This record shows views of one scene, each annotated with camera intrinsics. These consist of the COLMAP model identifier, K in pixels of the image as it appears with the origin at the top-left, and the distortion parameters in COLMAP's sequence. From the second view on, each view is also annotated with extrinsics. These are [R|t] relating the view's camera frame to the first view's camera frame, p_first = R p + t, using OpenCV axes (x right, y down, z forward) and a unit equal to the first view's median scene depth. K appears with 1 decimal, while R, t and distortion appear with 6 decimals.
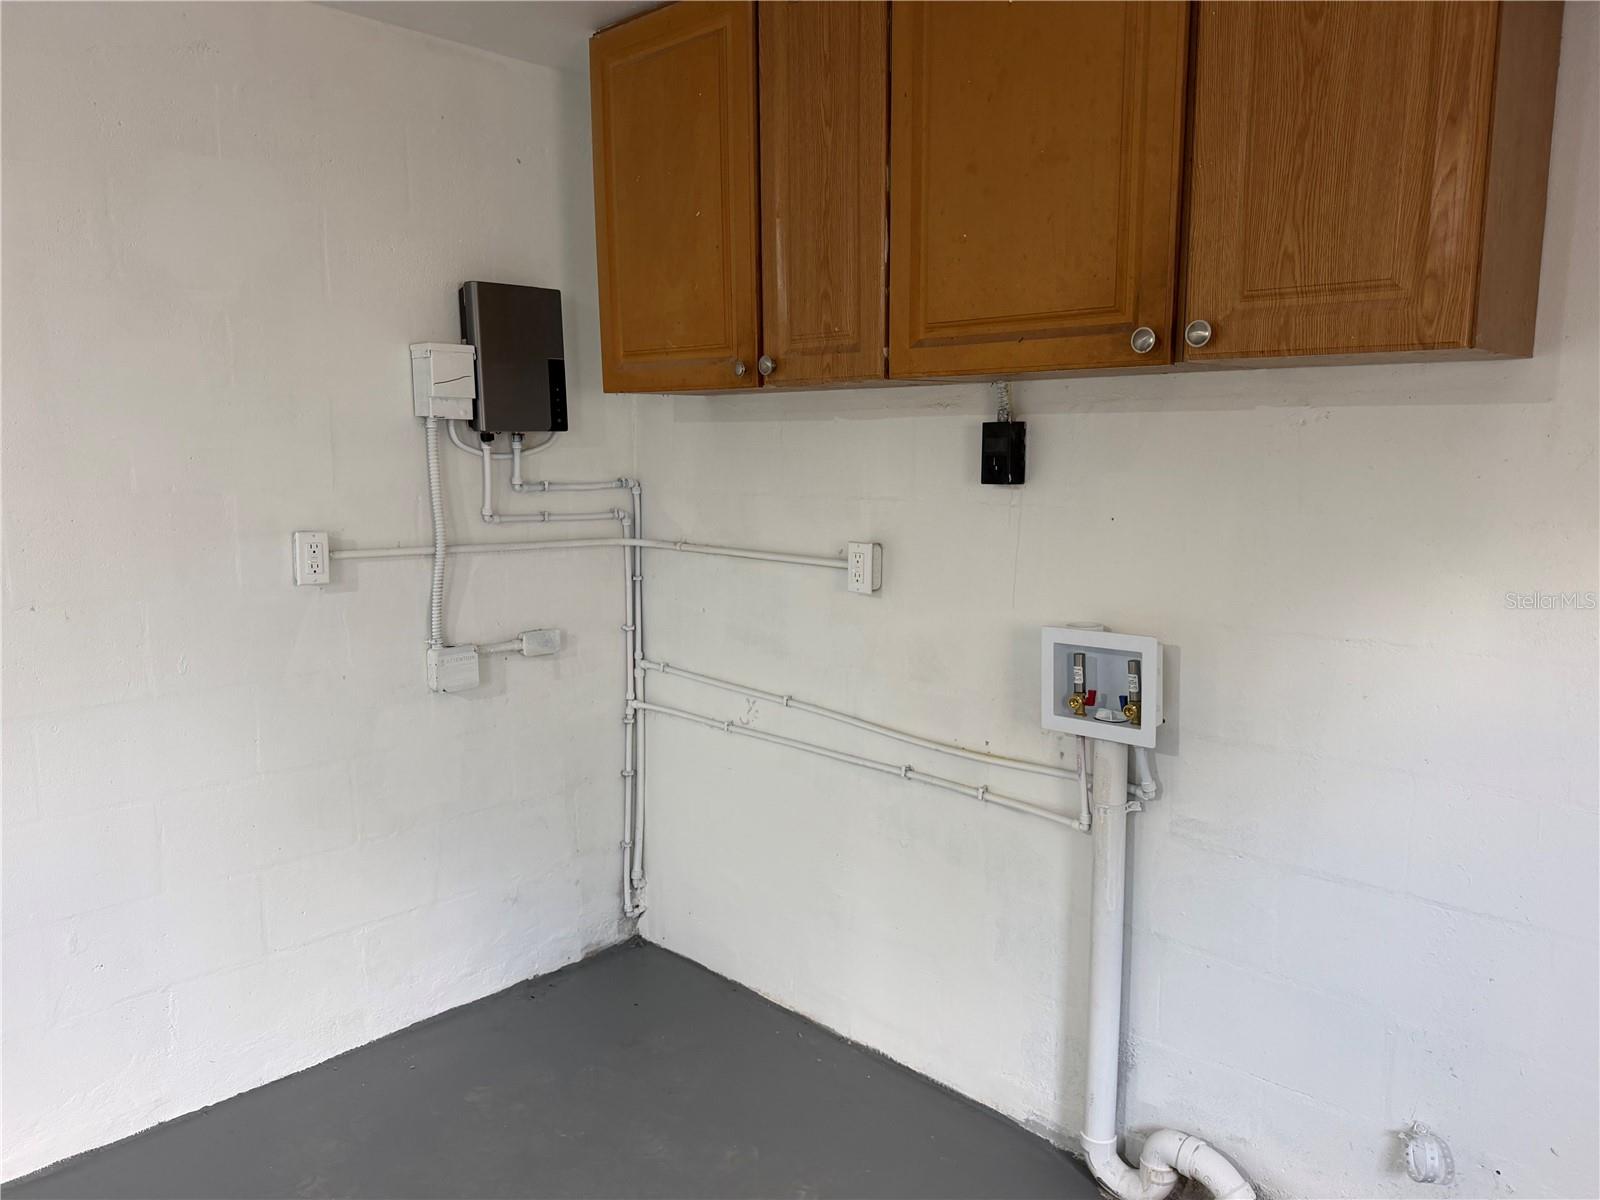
lens RADIAL K [[1109.8, 0, 800.0], [0, 1109.8, 600.0], [0, 0, 1]] dist [0.088102, -0.144620]
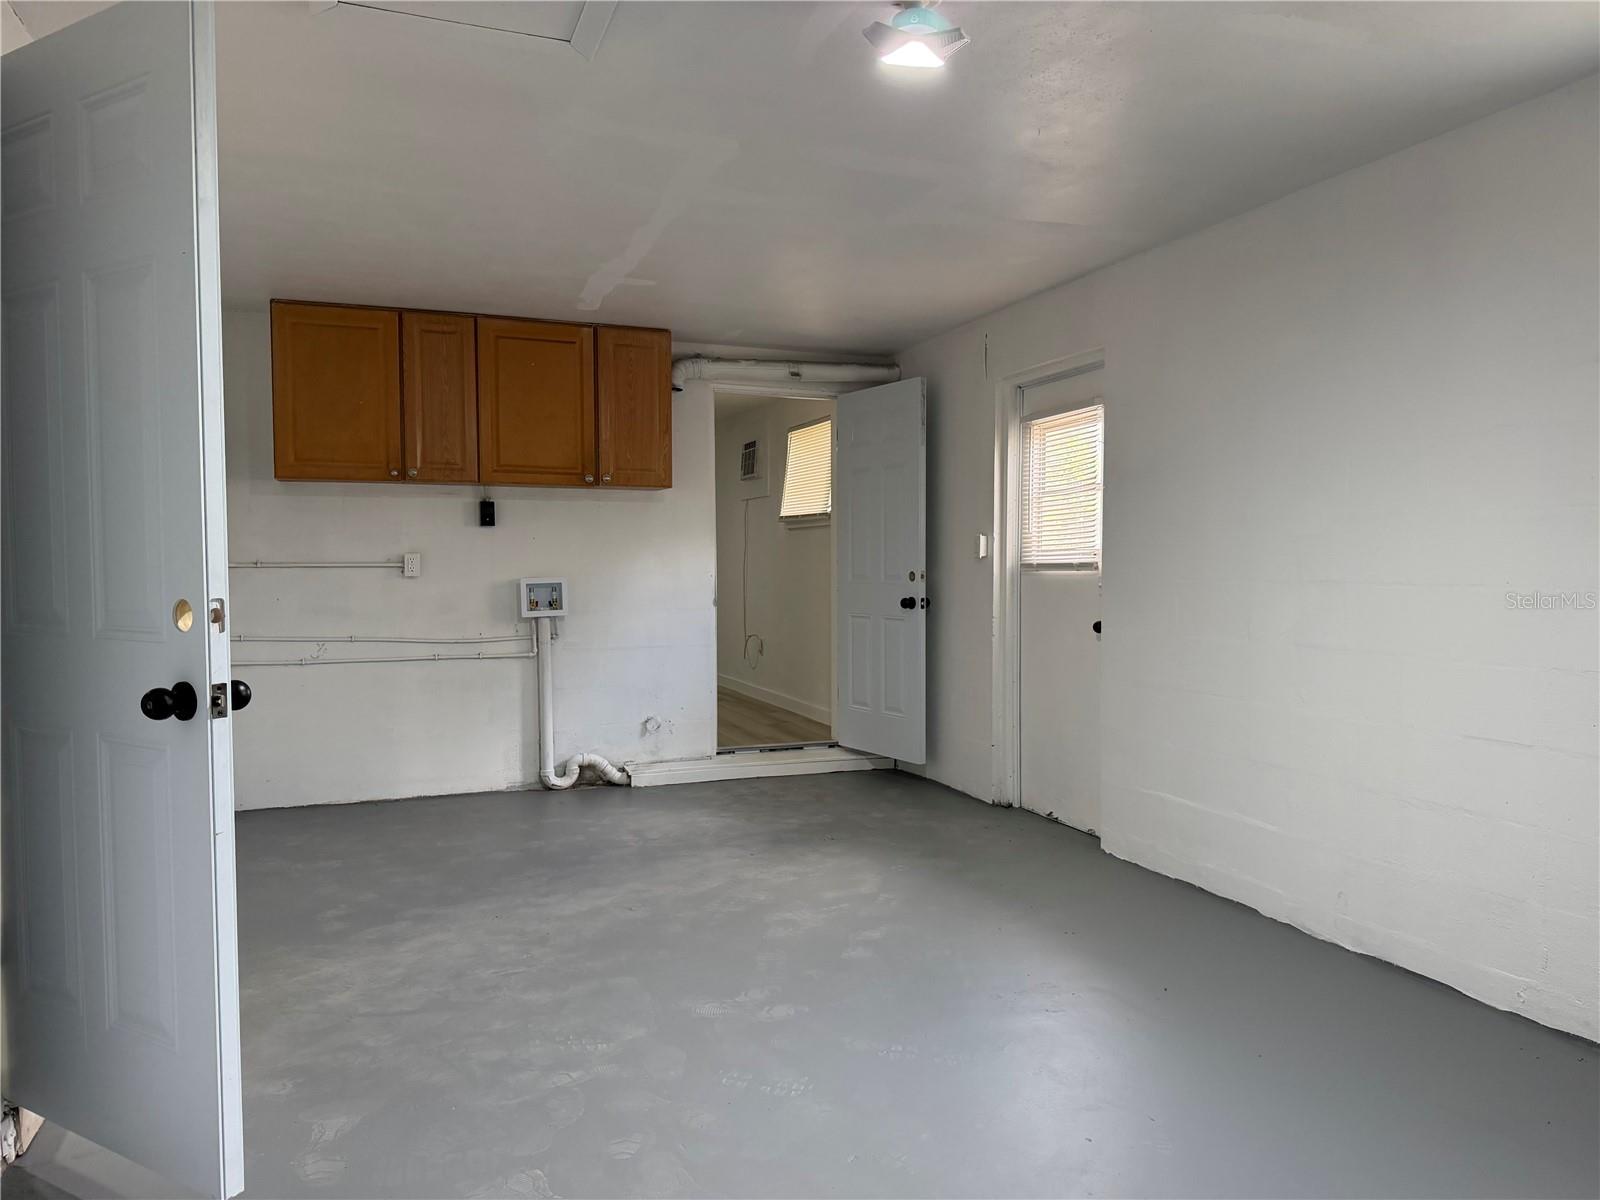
lens RADIAL K [[1117.6, 0, 800.0], [0, 1117.6, 600.0], [0, 0, 1]] dist [0.029722, -0.039294]
pose [[0.420751, -0.031720, 0.906622, -1.828554], [0.127258, 0.991570, -0.024367, 0.213924], [-0.898206, 0.125627, 0.421241, -0.683302]]
